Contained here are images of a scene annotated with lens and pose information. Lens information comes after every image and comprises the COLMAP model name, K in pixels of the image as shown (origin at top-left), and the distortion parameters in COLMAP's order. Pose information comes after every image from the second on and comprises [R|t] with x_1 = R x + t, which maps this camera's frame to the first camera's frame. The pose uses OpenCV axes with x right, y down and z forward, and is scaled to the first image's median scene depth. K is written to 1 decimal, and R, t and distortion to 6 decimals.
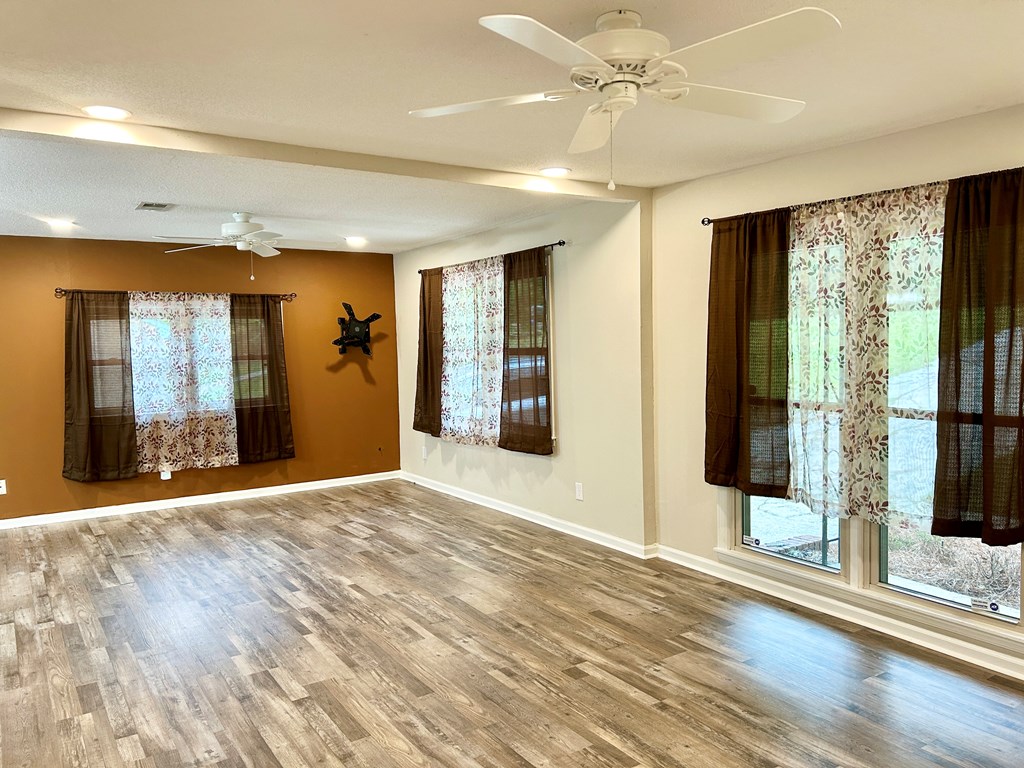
lens RADIAL K [[767.3, 0, 508.3], [0, 767.3, 374.8], [0, 0, 1]] dist [0.070582, -0.078841]
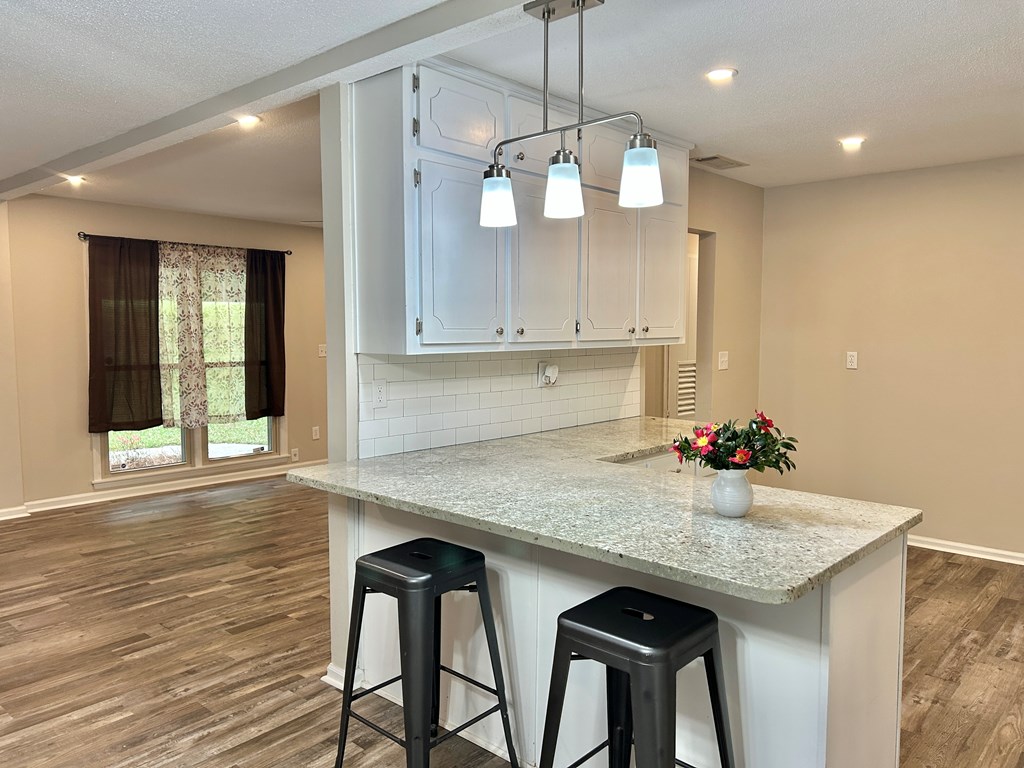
lens RADIAL K [[767.3, 0, 505.6], [0, 767.3, 378.3], [0, 0, 1]] dist [0.070582, -0.078841]
pose [[-0.242934, -0.049746, 0.968766, -1.375676], [0.054182, 0.996429, 0.064754, -0.000625], [-0.968529, 0.068220, -0.239371, 0.717392]]
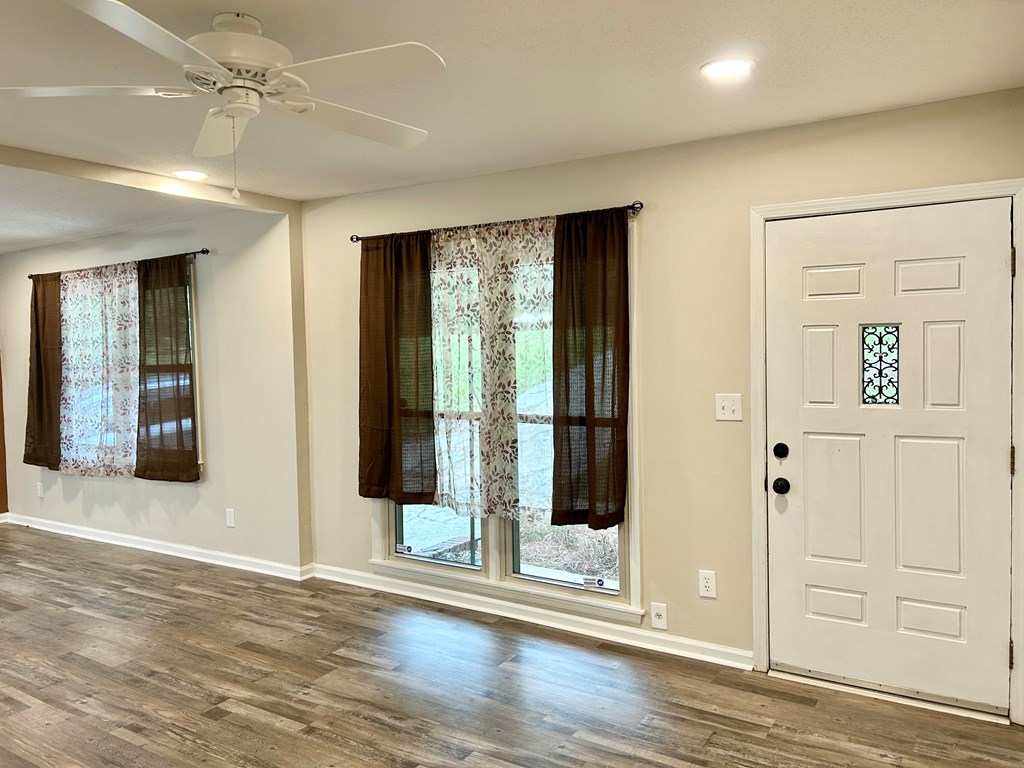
lens RADIAL K [[767.3, 0, 507.6], [0, 767.3, 372.9], [0, 0, 1]] dist [0.070582, -0.078841]
pose [[0.913329, -0.015242, 0.406937, 0.027091], [0.024611, 0.999539, -0.017798, 0.001294], [-0.406478, 0.026270, 0.913283, -0.004717]]
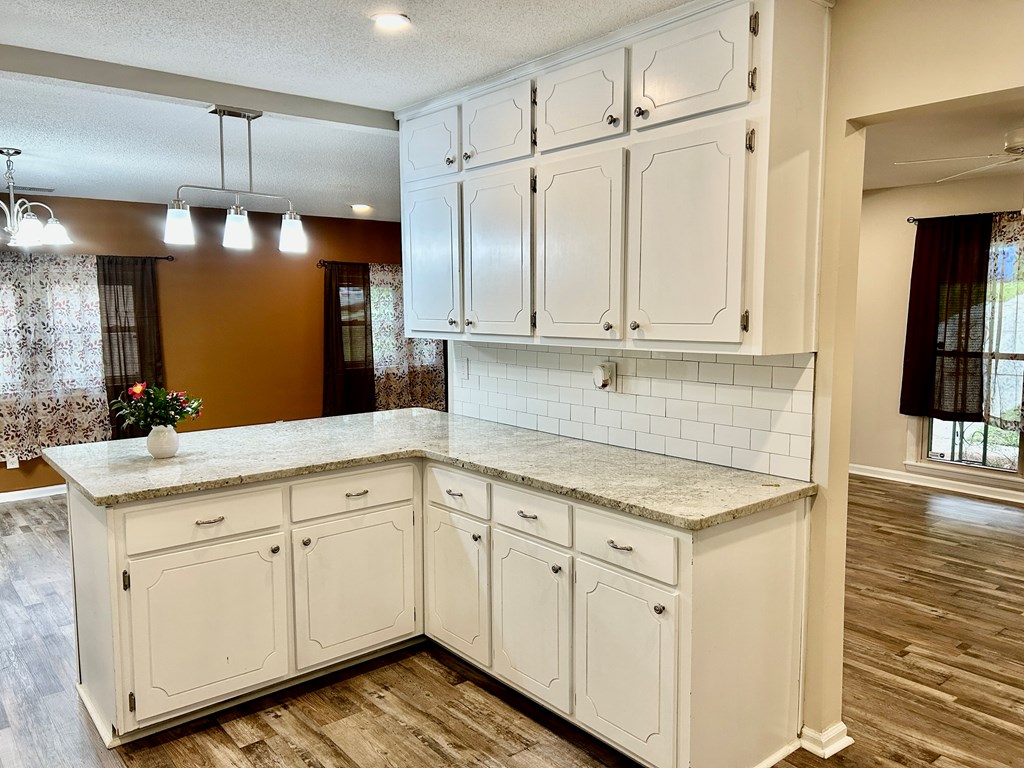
lens RADIAL K [[767.3, 0, 507.8], [0, 767.3, 385.9], [0, 0, 1]] dist [0.070582, -0.078841]
pose [[0.994592, 0.001154, 0.103850, -0.658361], [-0.006558, 0.998641, 0.051707, 0.028044], [-0.103650, -0.052108, 0.993248, -0.324874]]
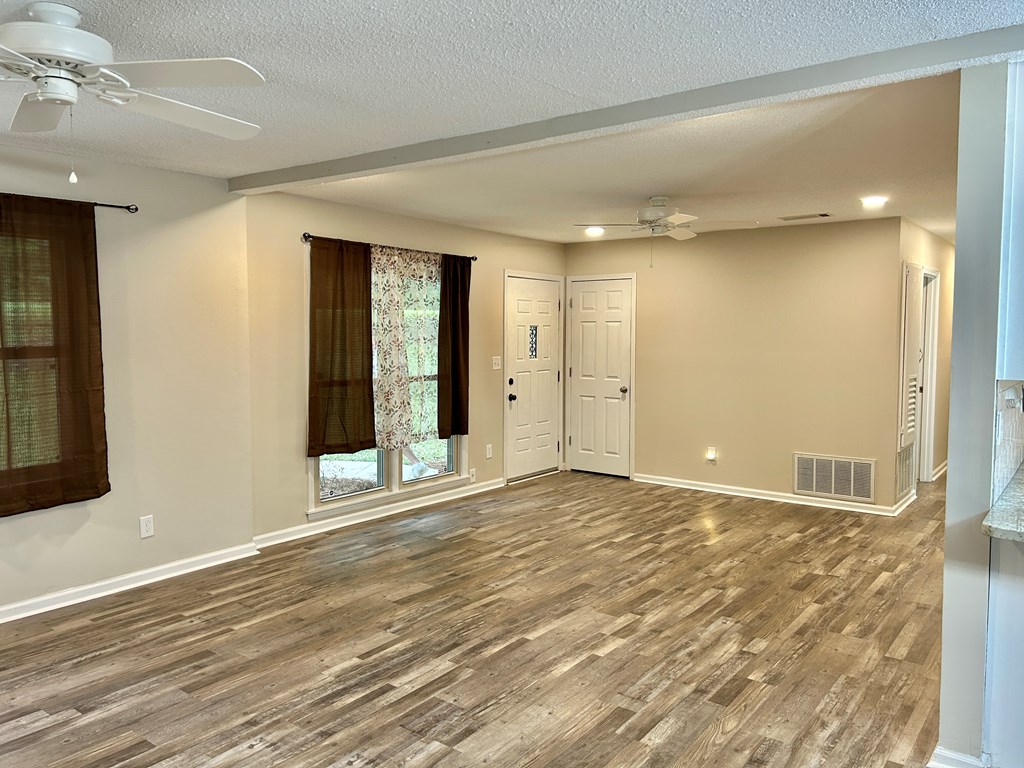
lens RADIAL K [[767.3, 0, 510.1], [0, 767.3, 362.0], [0, 0, 1]] dist [0.070582, -0.078841]
pose [[-0.330007, -0.023185, 0.943694, -1.092516], [0.050143, 0.997856, 0.042050, -0.044953], [-0.942646, 0.061197, -0.328137, 1.251526]]
